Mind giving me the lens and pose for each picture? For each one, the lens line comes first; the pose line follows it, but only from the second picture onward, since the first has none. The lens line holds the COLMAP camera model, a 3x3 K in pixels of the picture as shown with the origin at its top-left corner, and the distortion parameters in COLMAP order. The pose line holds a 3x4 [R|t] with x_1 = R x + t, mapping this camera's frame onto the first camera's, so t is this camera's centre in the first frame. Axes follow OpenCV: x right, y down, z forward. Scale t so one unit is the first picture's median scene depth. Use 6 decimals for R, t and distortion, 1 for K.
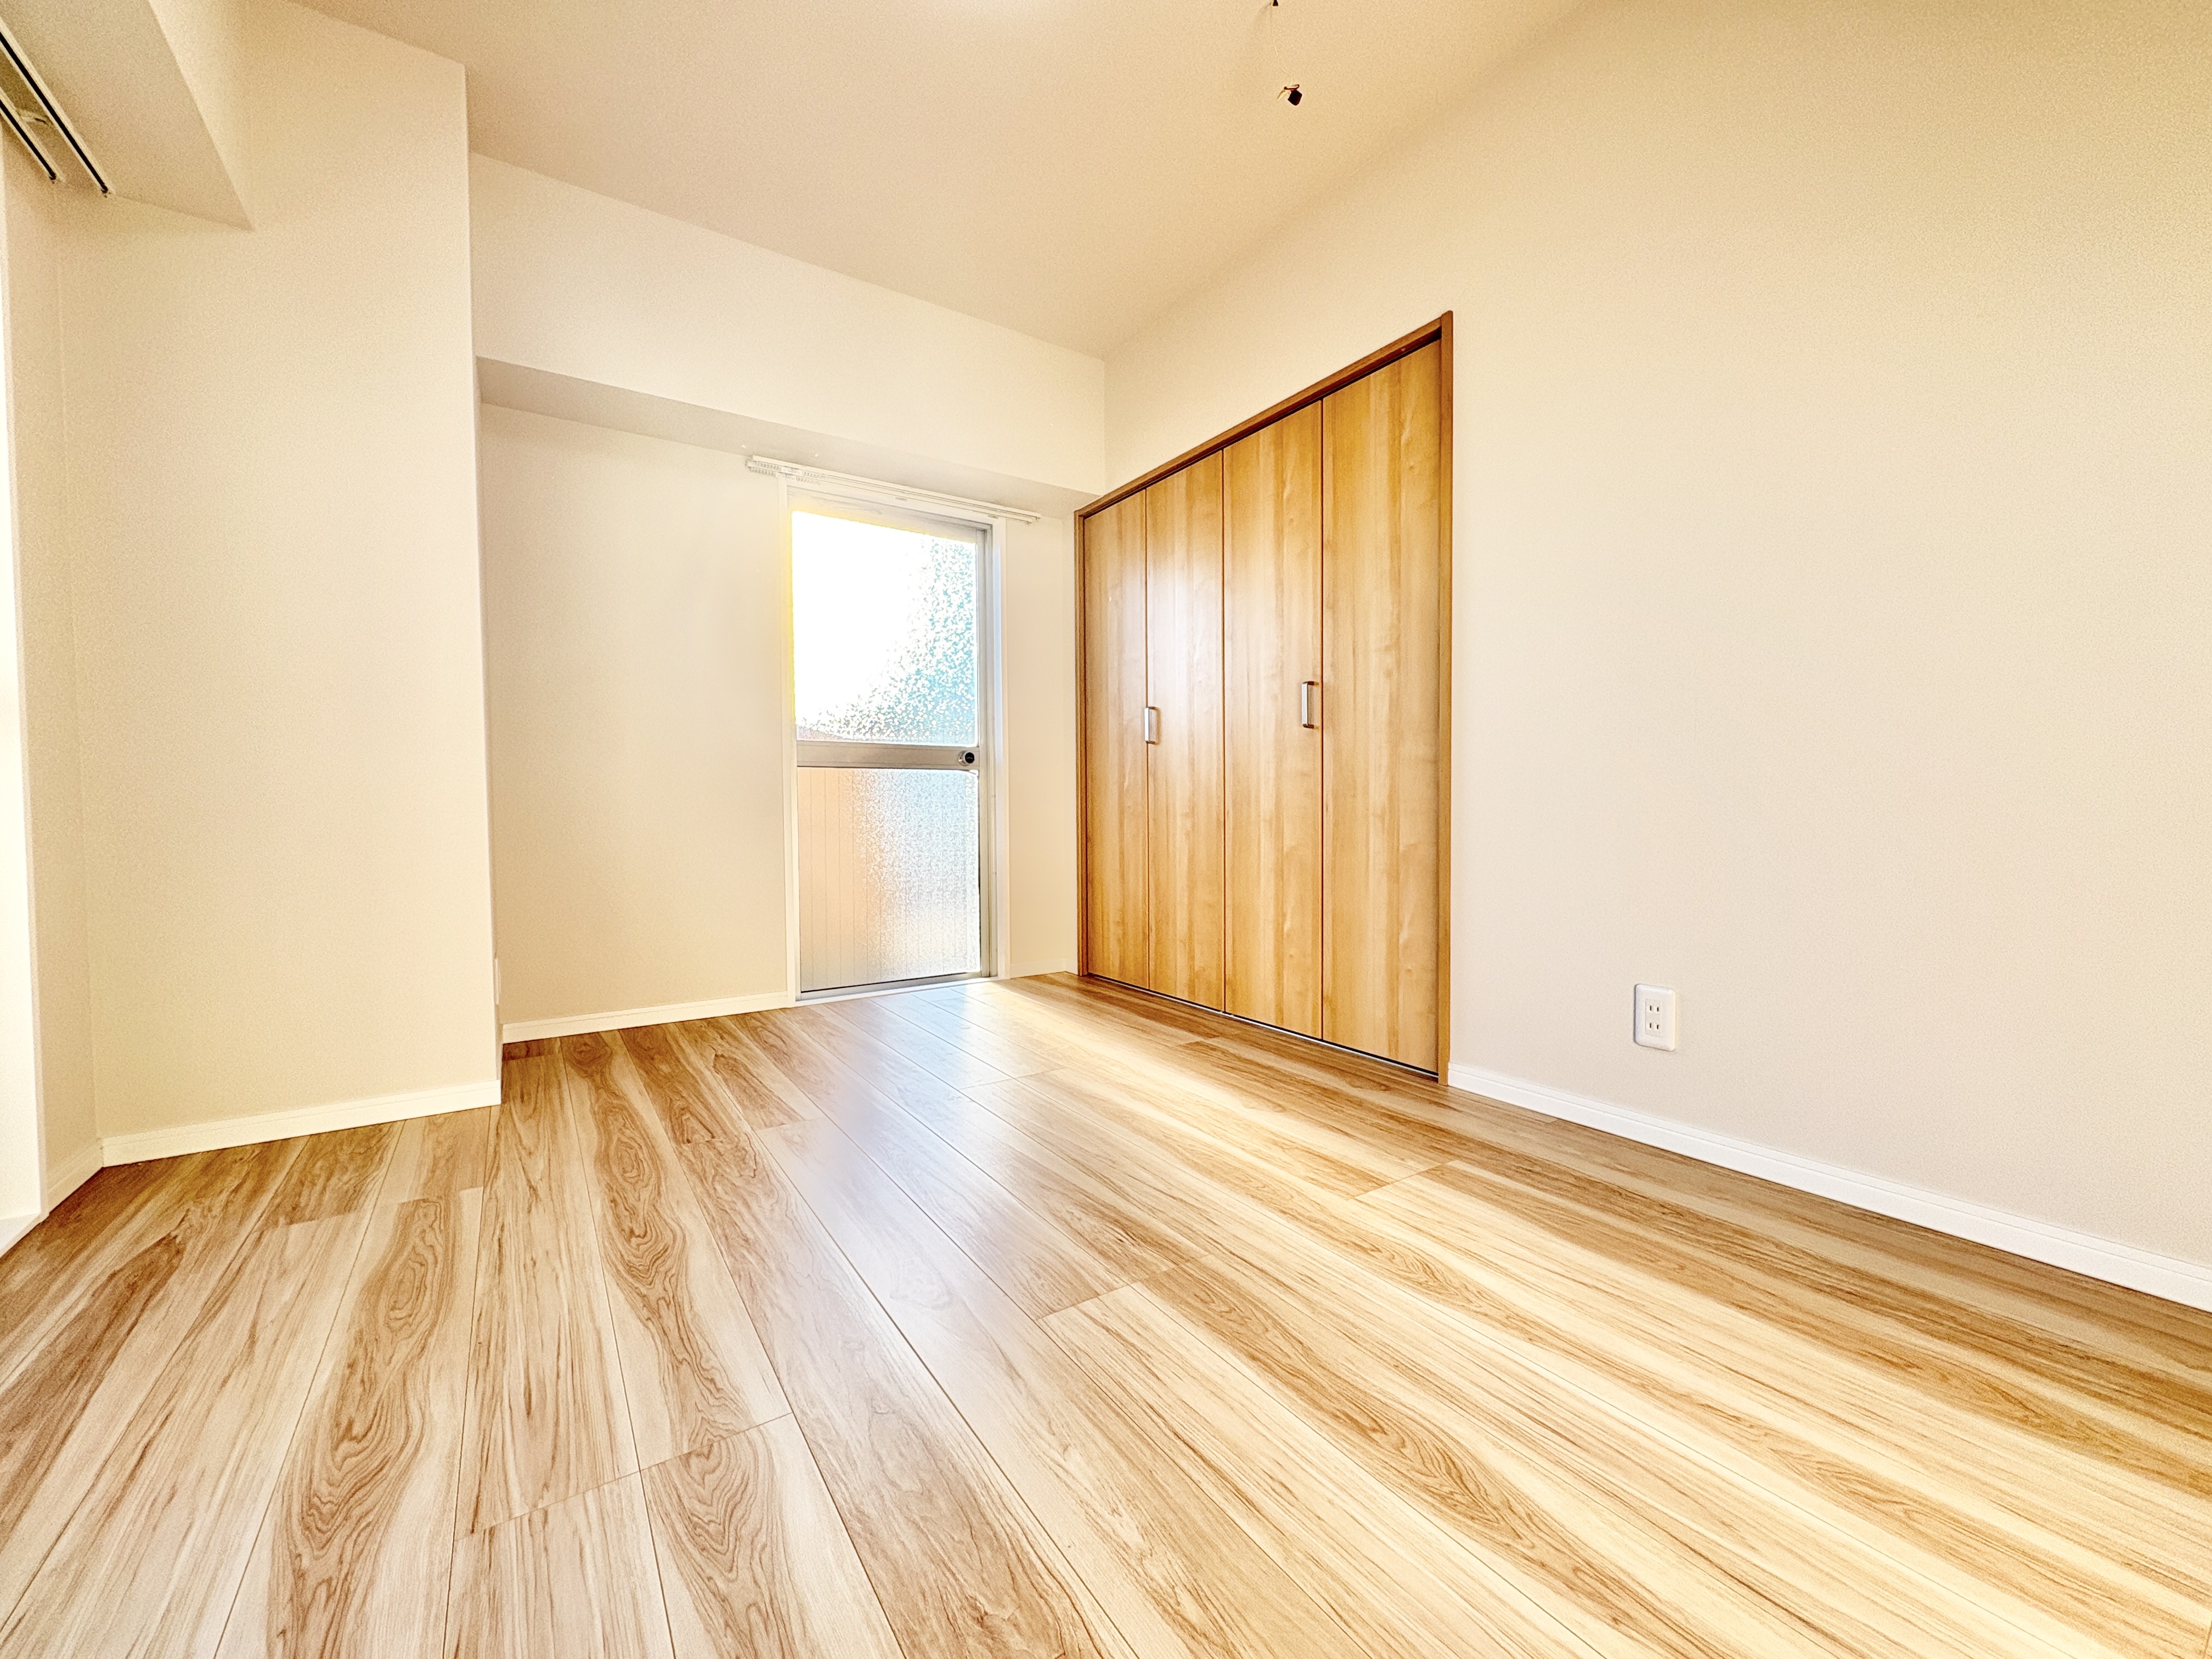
lens RADIAL K [[882.1, 0, 1106.4], [0, 882.1, 824.6], [0, 0, 1]] dist [0.000043, -0.000254]
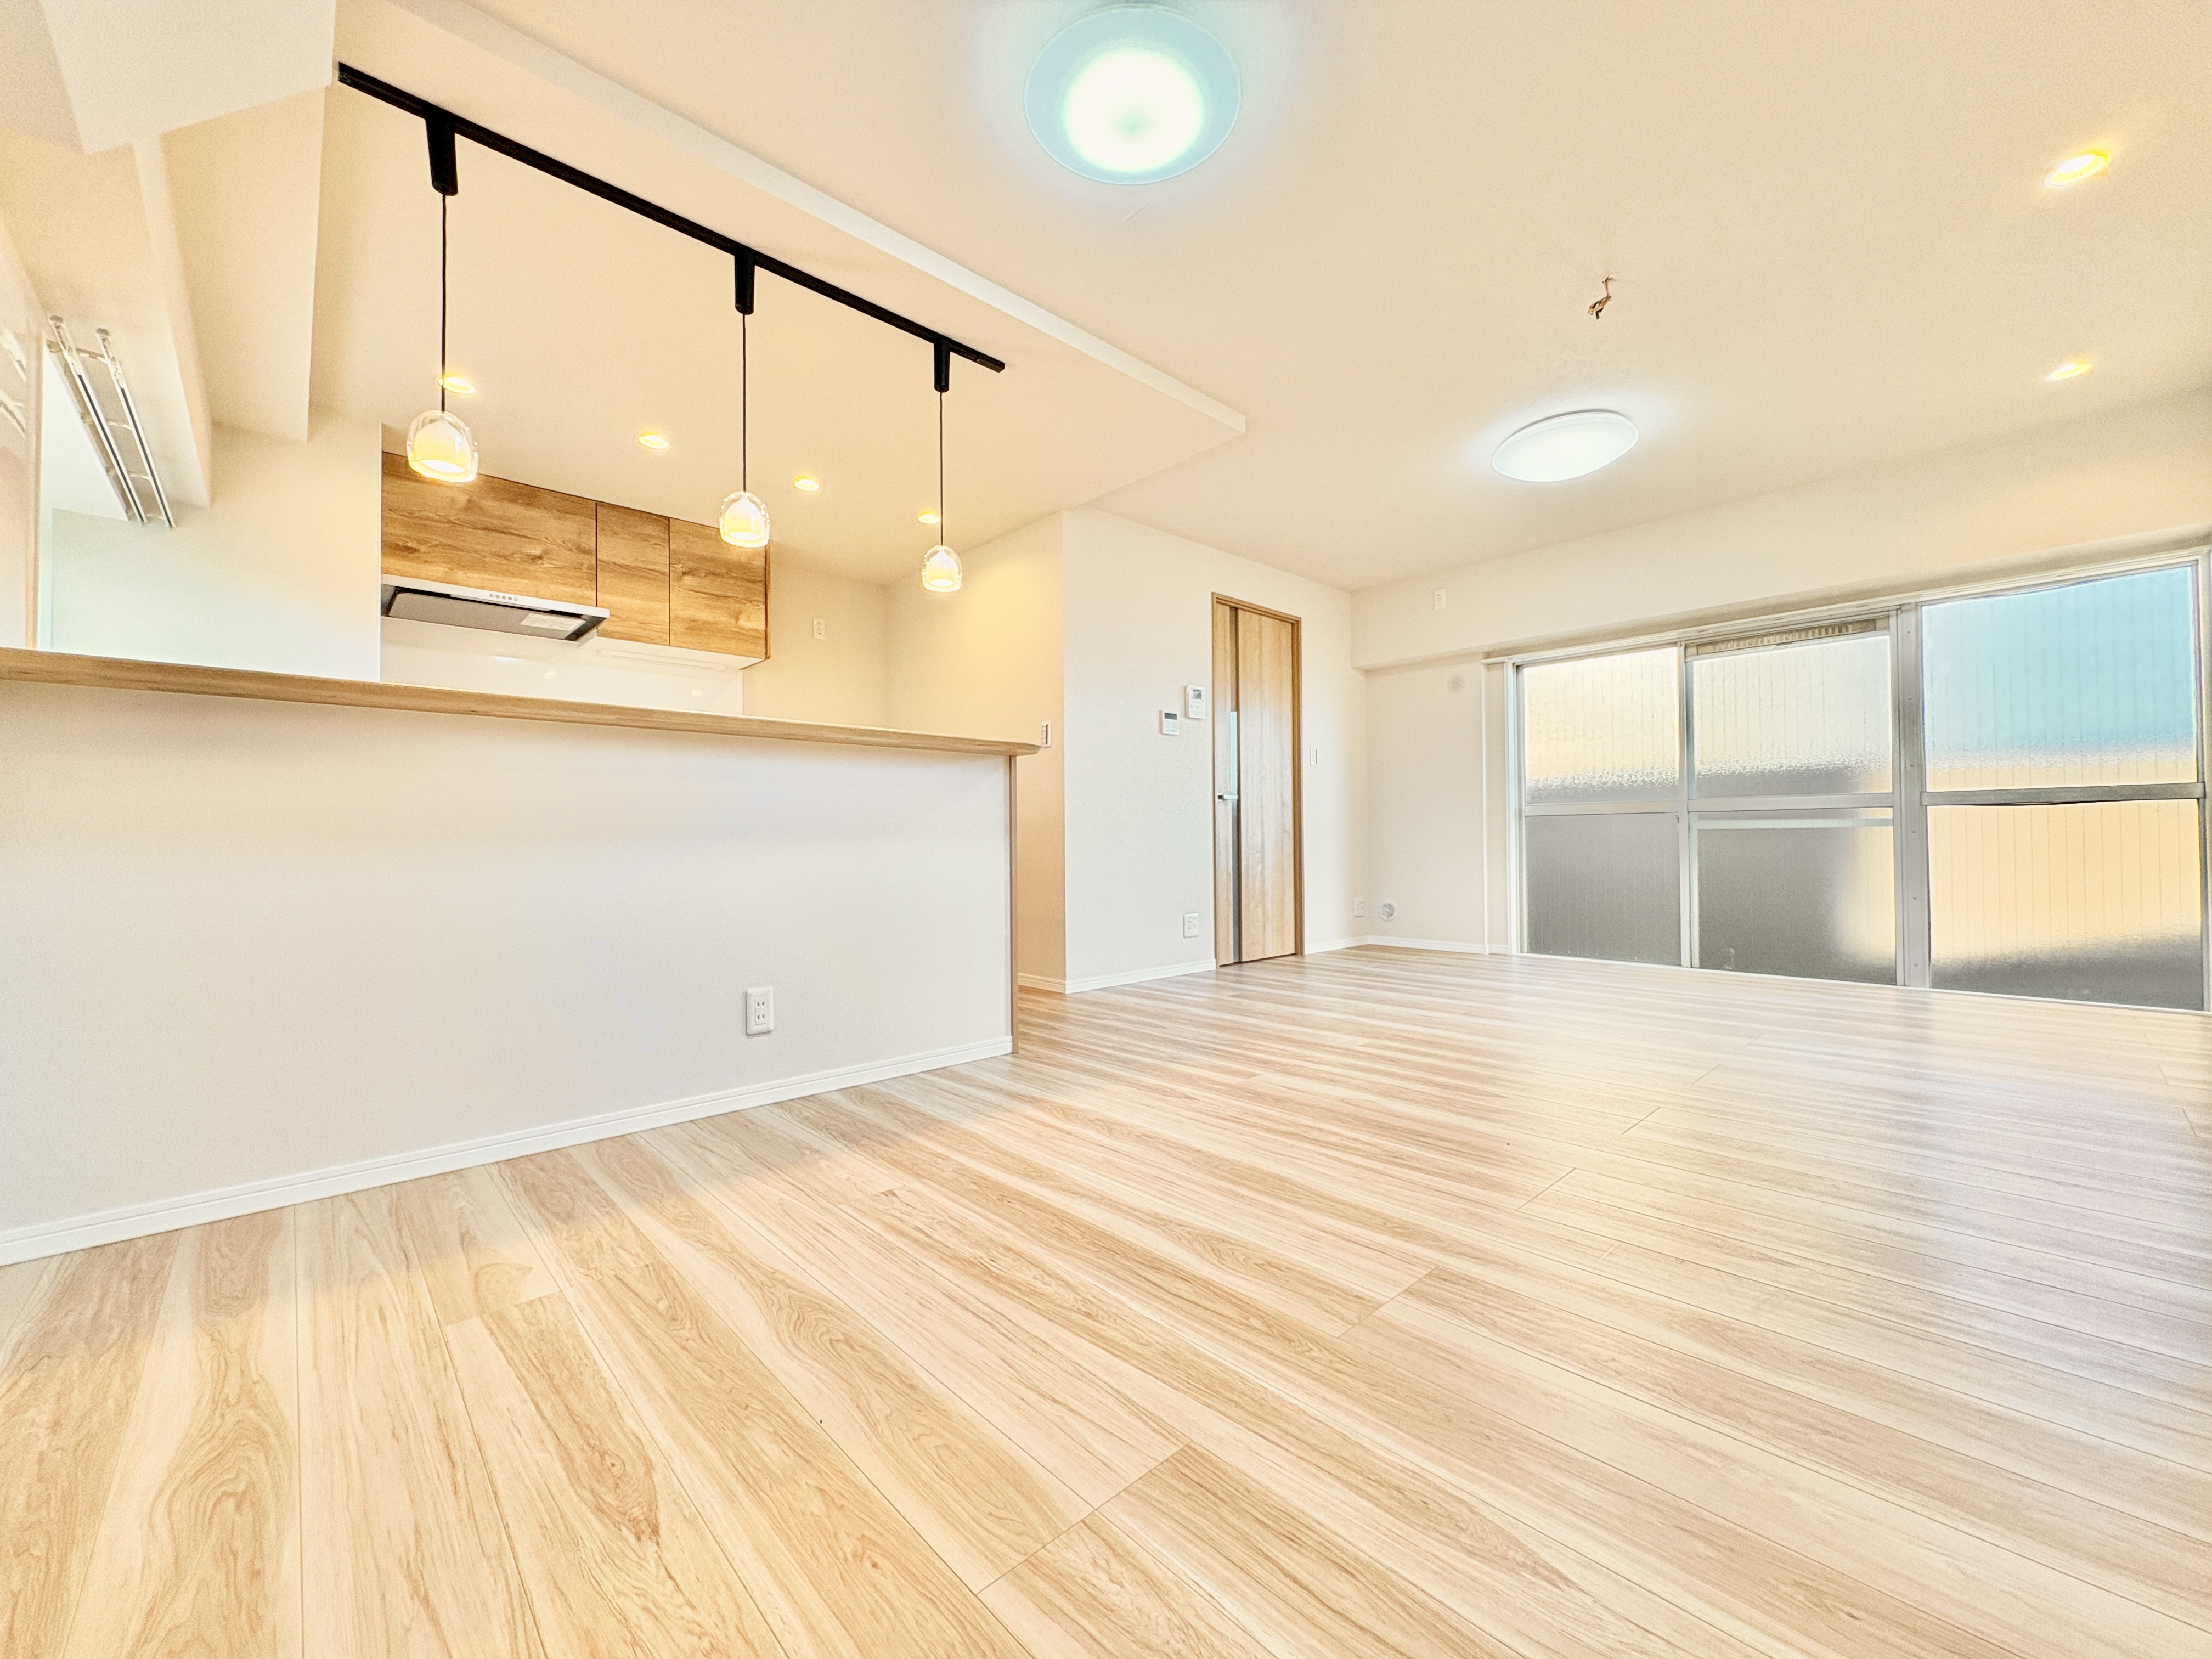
lens RADIAL K [[882.1, 0, 1103.9], [0, 882.1, 834.2], [0, 0, 1]] dist [0.000043, -0.000254]
pose [[-0.987150, 0.009254, -0.159530, -1.626722], [0.006608, 0.999832, 0.017107, -0.063919], [0.159661, 0.015833, -0.987045, 2.068995]]
